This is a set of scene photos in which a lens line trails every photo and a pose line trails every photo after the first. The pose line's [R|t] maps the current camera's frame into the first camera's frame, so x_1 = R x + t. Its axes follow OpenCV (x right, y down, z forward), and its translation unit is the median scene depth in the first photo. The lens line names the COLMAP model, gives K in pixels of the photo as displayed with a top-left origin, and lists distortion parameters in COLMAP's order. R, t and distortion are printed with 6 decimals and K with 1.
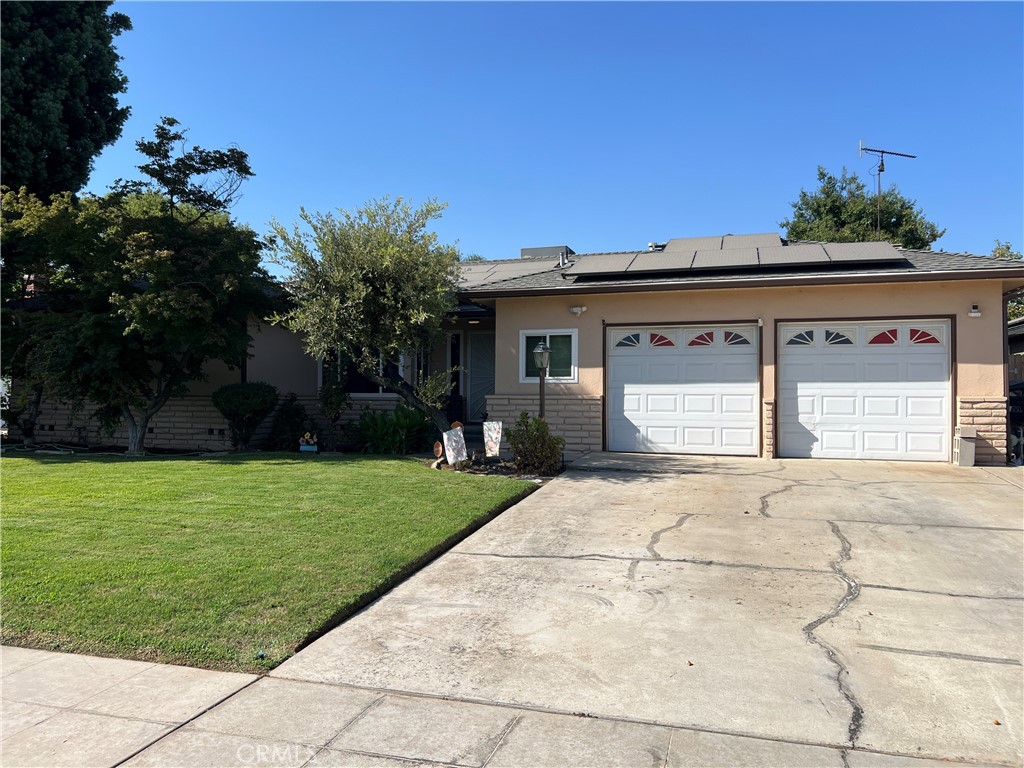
lens RADIAL K [[772.4, 0, 510.5], [0, 772.4, 385.3], [0, 0, 1]] dist [0.046403, -0.027504]
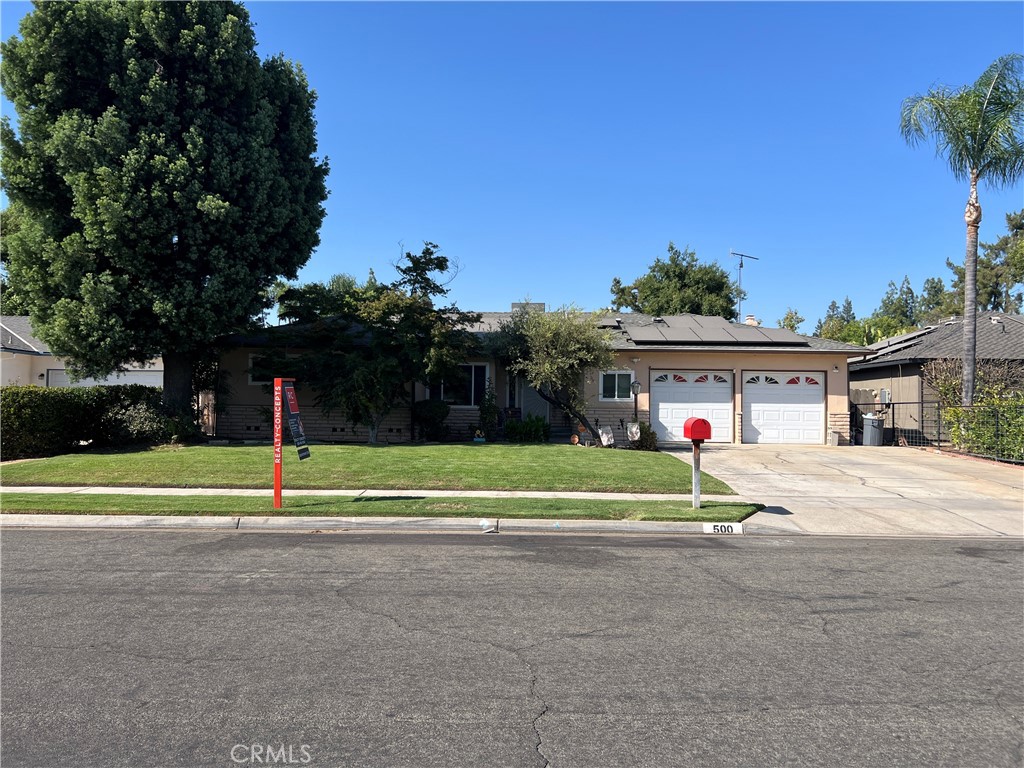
lens RADIAL K [[772.4, 0, 513.3], [0, 772.4, 384.8], [0, 0, 1]] dist [0.046403, -0.027504]
pose [[0.958160, 0.018549, 0.285631, -0.717926], [-0.013658, 0.999724, -0.019106, -0.004819], [-0.285907, 0.014406, 0.958149, -0.633309]]
